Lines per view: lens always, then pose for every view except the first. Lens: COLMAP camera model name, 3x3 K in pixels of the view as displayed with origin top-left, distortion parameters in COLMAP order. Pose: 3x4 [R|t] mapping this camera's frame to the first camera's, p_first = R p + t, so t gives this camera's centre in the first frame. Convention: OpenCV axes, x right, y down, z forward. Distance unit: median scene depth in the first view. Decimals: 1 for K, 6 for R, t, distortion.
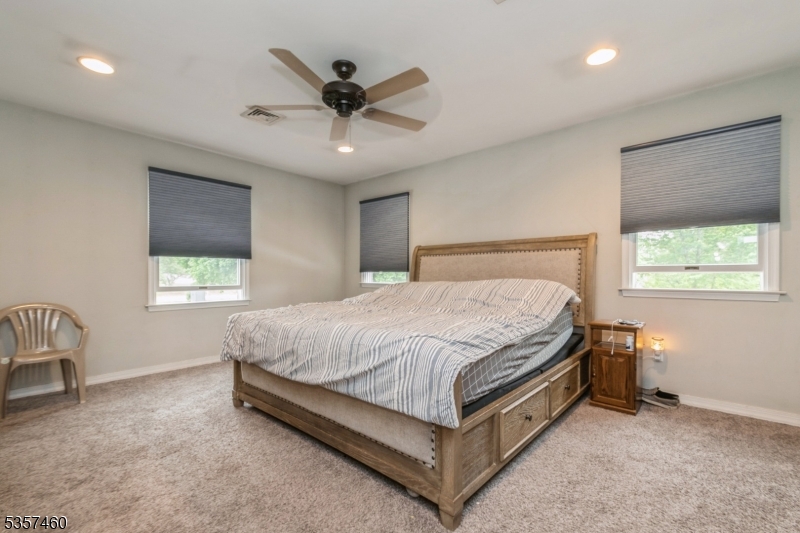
lens RADIAL K [[361.8, 0, 402.0], [0, 361.8, 269.1], [0, 0, 1]] dist [-0.004276, -0.000084]
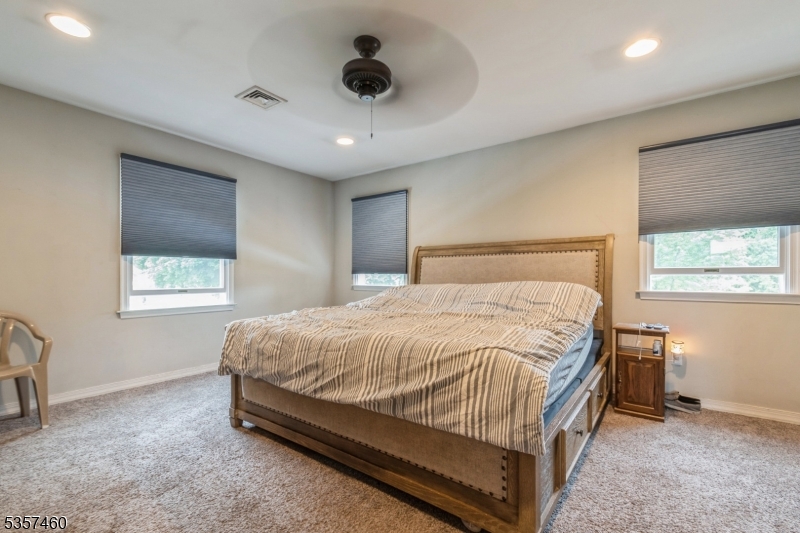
lens RADIAL K [[361.8, 0, 398.4], [0, 361.8, 271.1], [0, 0, 1]] dist [-0.004276, -0.000084]
pose [[0.996266, 0.002466, 0.086304, -0.140132], [-0.002523, 0.999997, 0.000553, 0.000626], [-0.086302, -0.000768, 0.996269, 0.090872]]
